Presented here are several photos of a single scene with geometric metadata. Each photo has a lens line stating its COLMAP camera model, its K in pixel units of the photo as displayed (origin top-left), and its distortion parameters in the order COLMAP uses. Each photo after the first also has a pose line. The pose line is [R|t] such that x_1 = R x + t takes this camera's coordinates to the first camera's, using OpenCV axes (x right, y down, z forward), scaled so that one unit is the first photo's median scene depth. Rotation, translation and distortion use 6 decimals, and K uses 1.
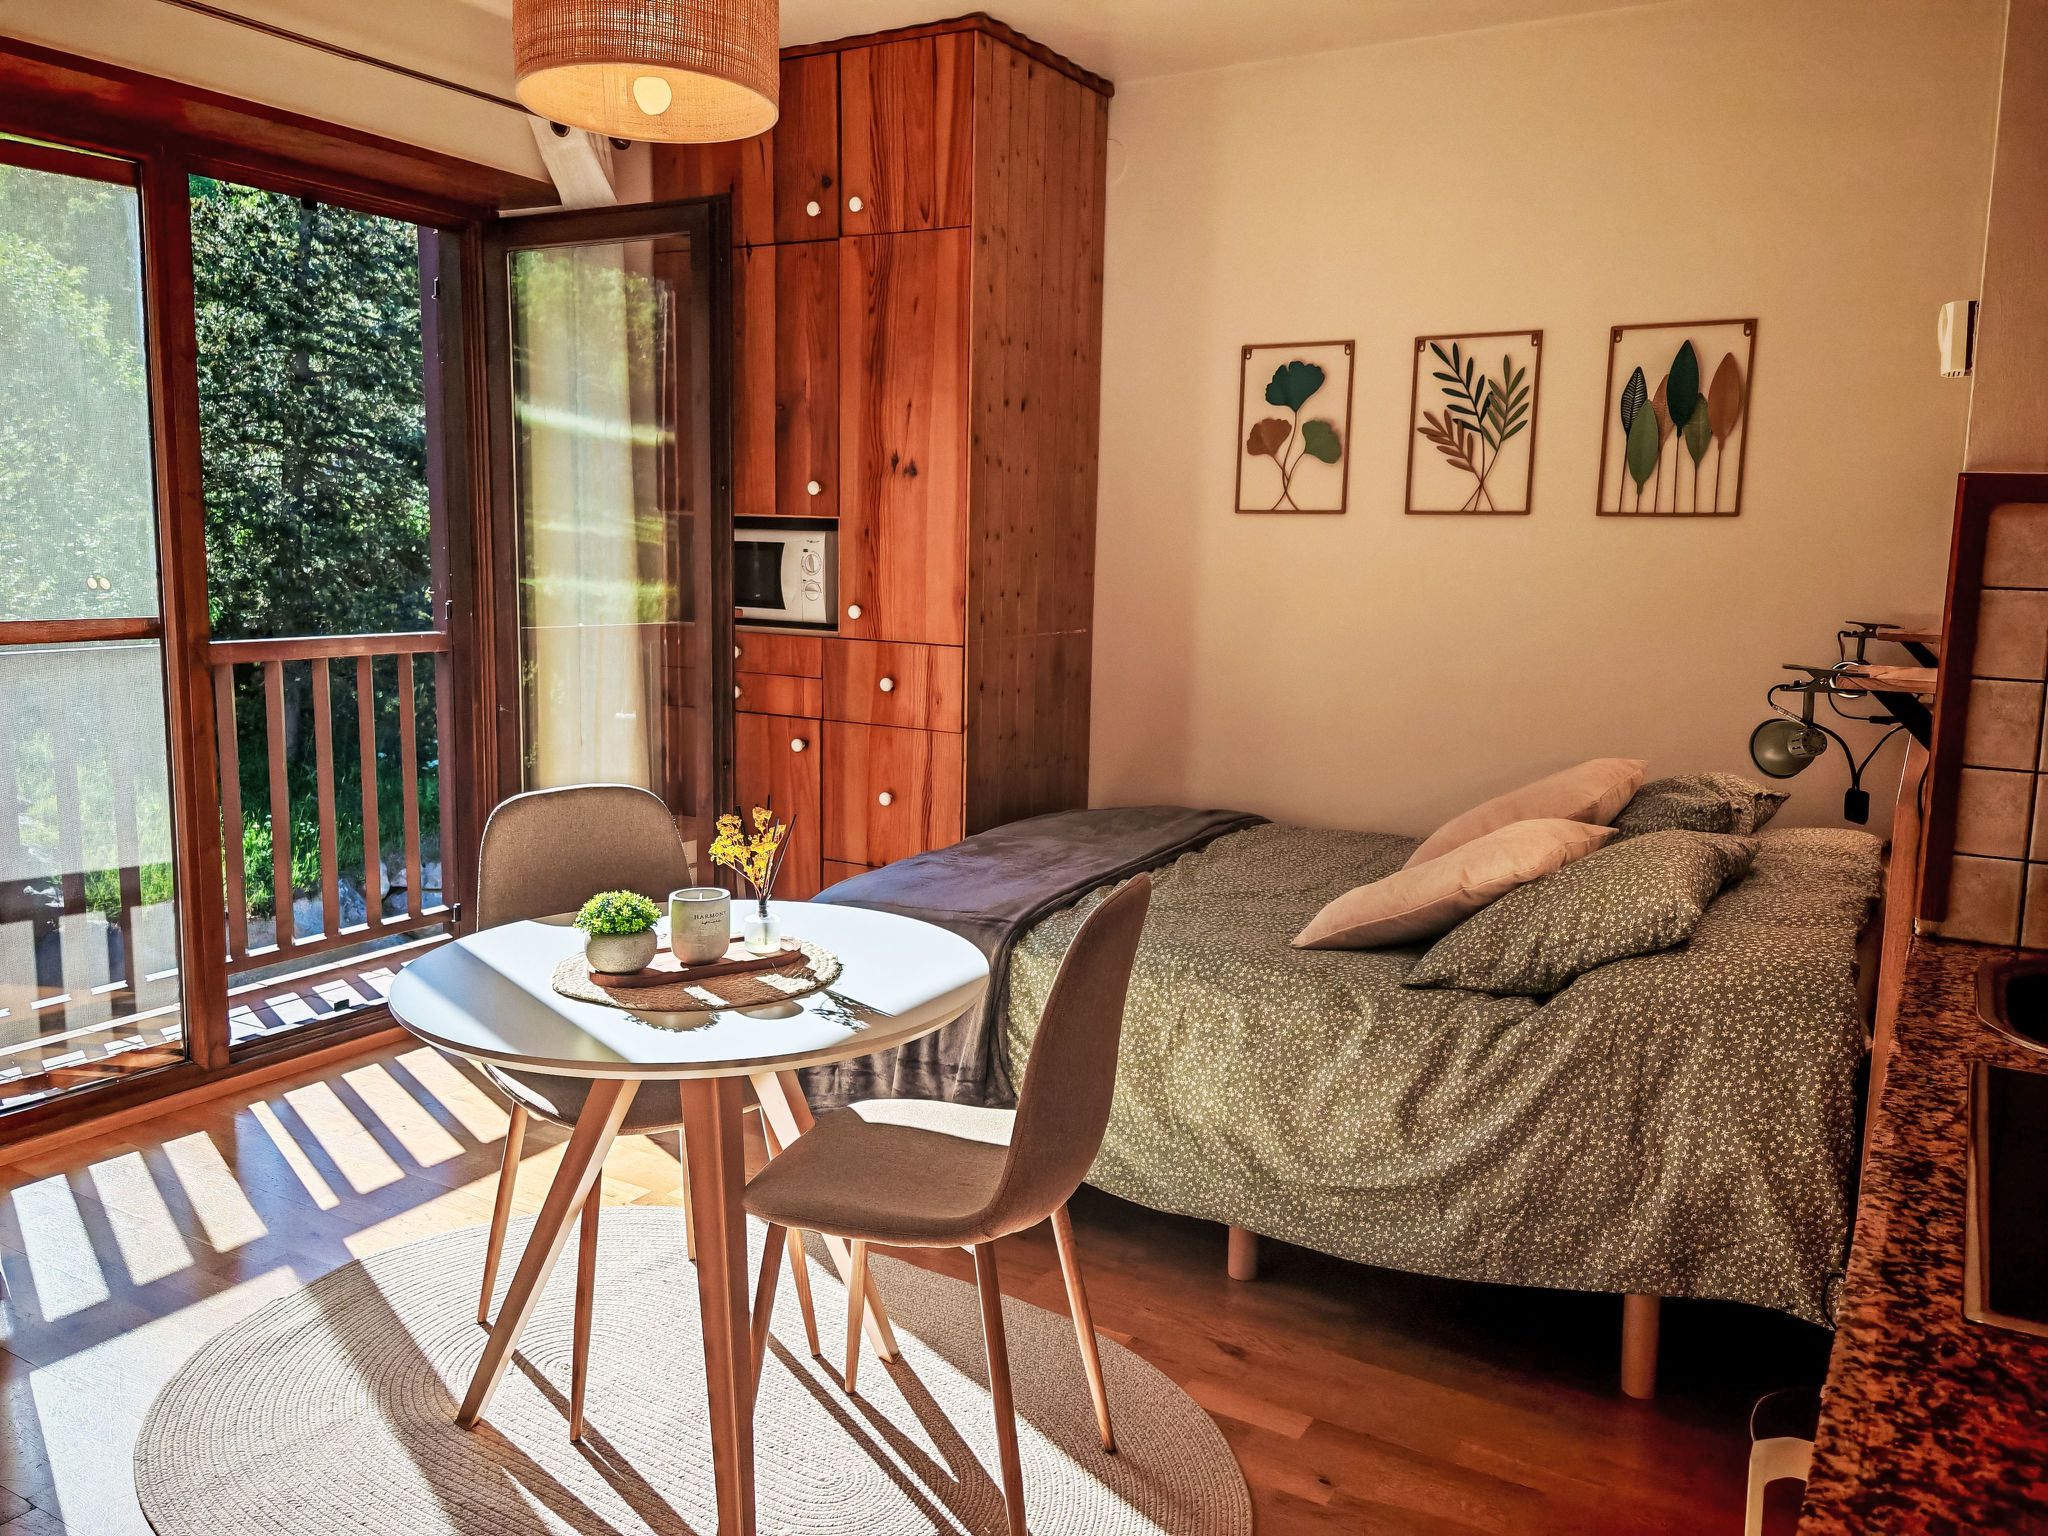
lens RADIAL K [[1577.5, 0, 1012.8], [0, 1577.5, 752.5], [0, 0, 1]] dist [0.083393, -0.068876]
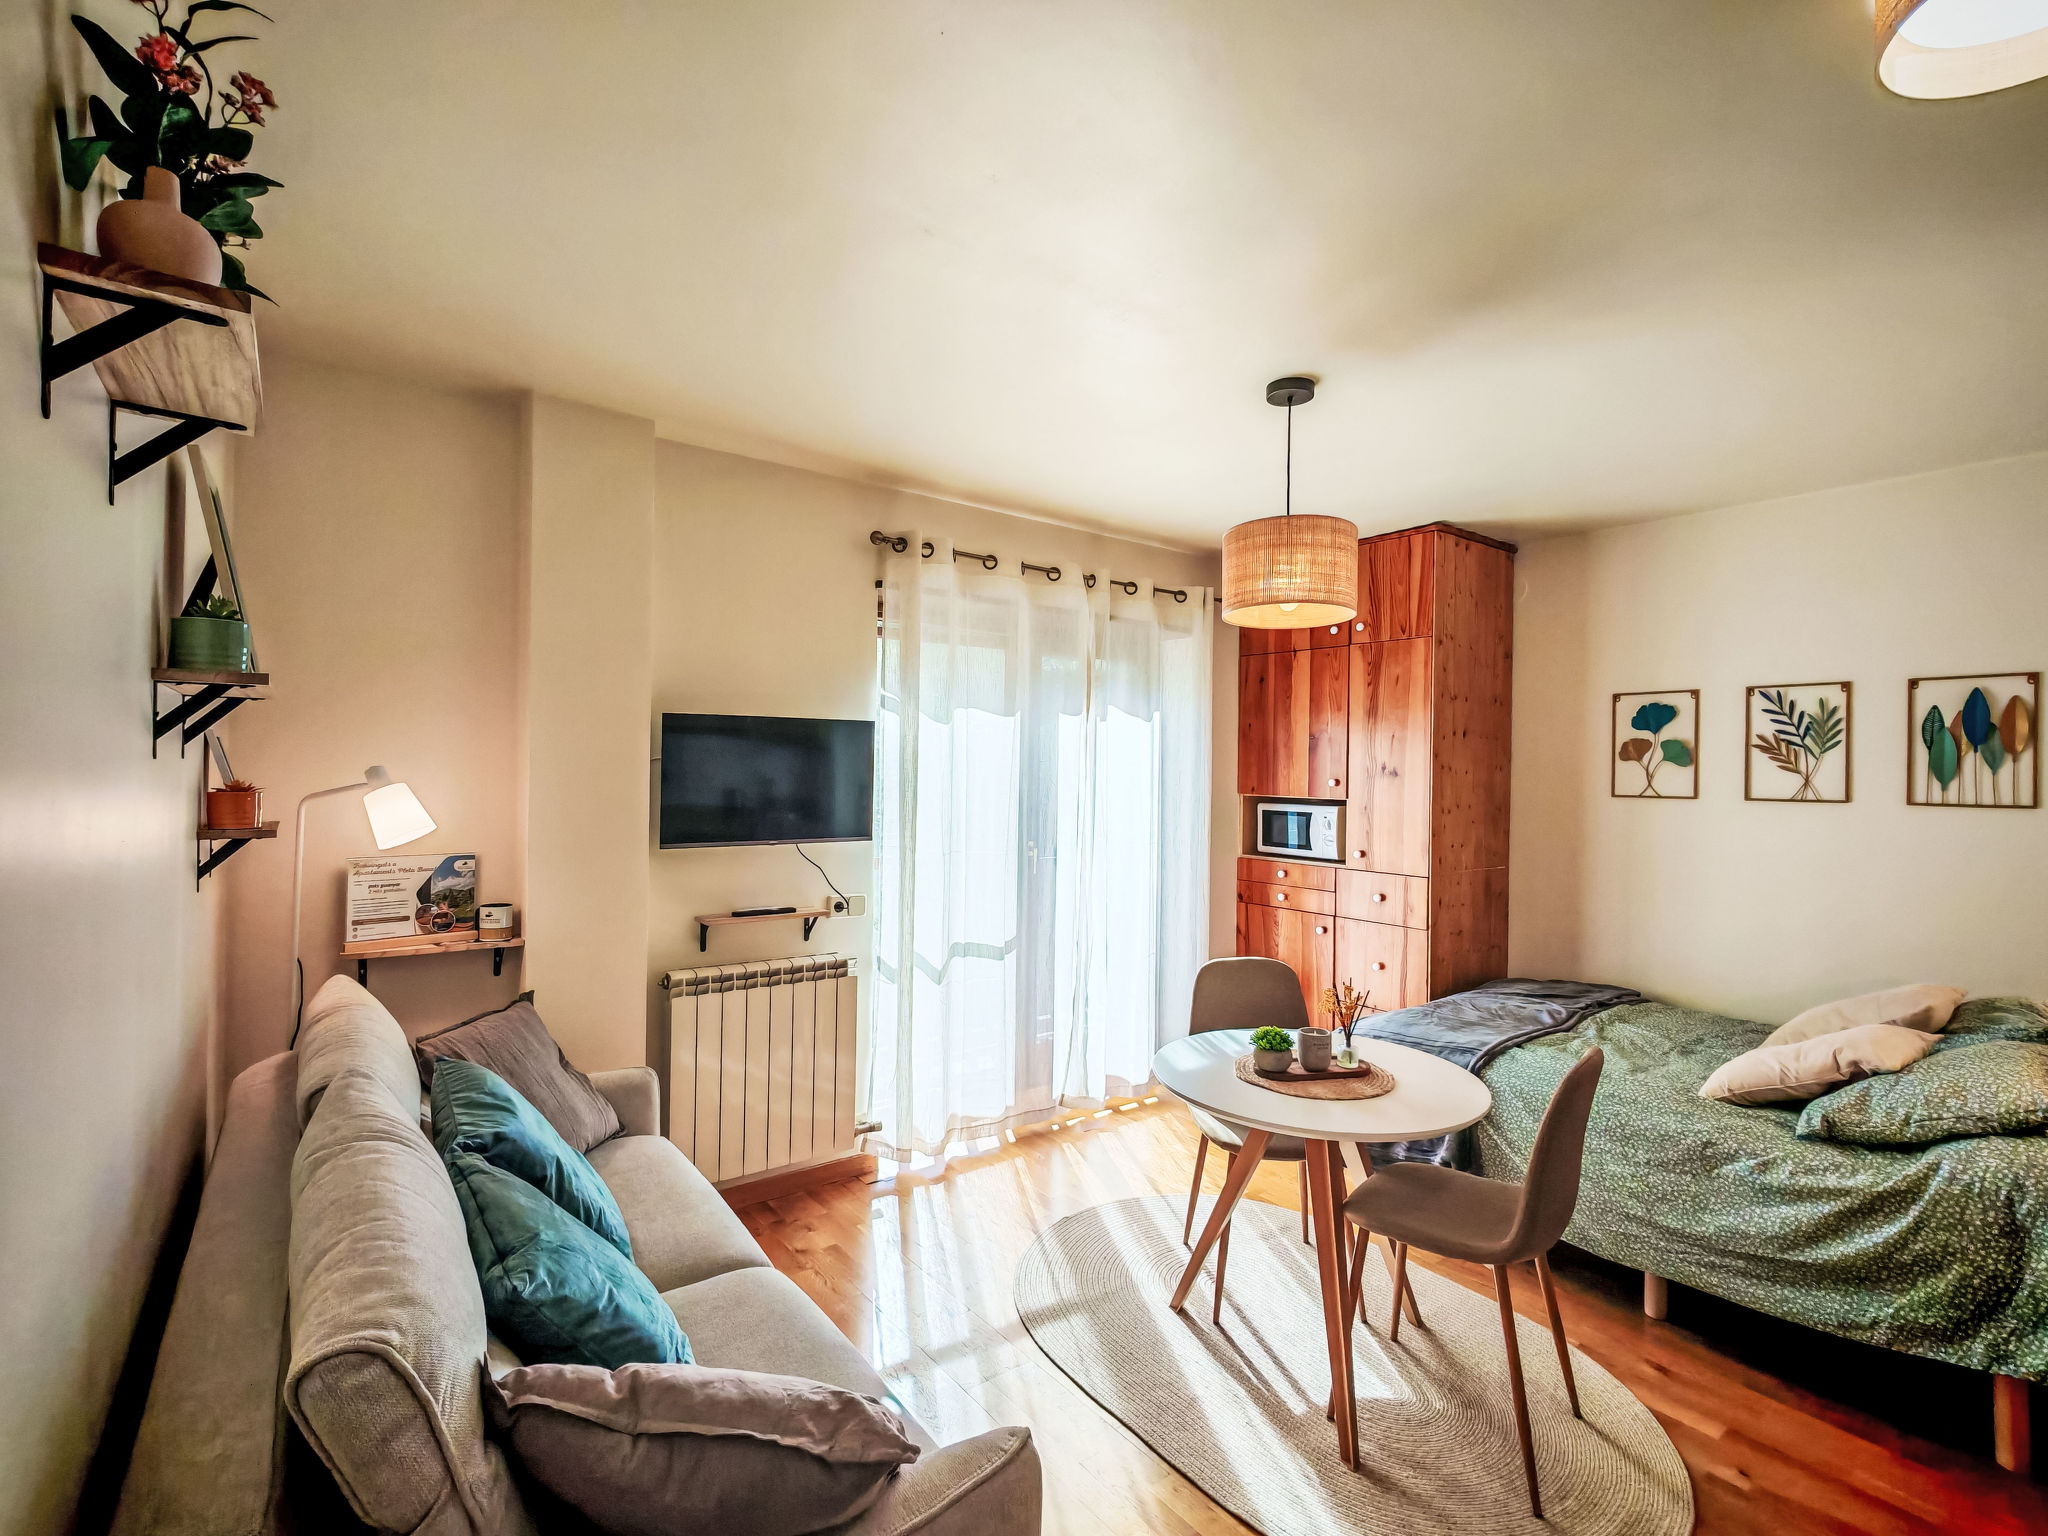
lens RADIAL K [[945.4, 0, 1017.5], [0, 945.4, 770.2], [0, 0, 1]] dist [-0.002242, 0.002846]
pose [[0.925850, -0.006887, -0.377829, -0.055382], [-0.046949, 0.989991, -0.133090, -0.026672], [0.374964, 0.140960, 0.916260, -0.090655]]
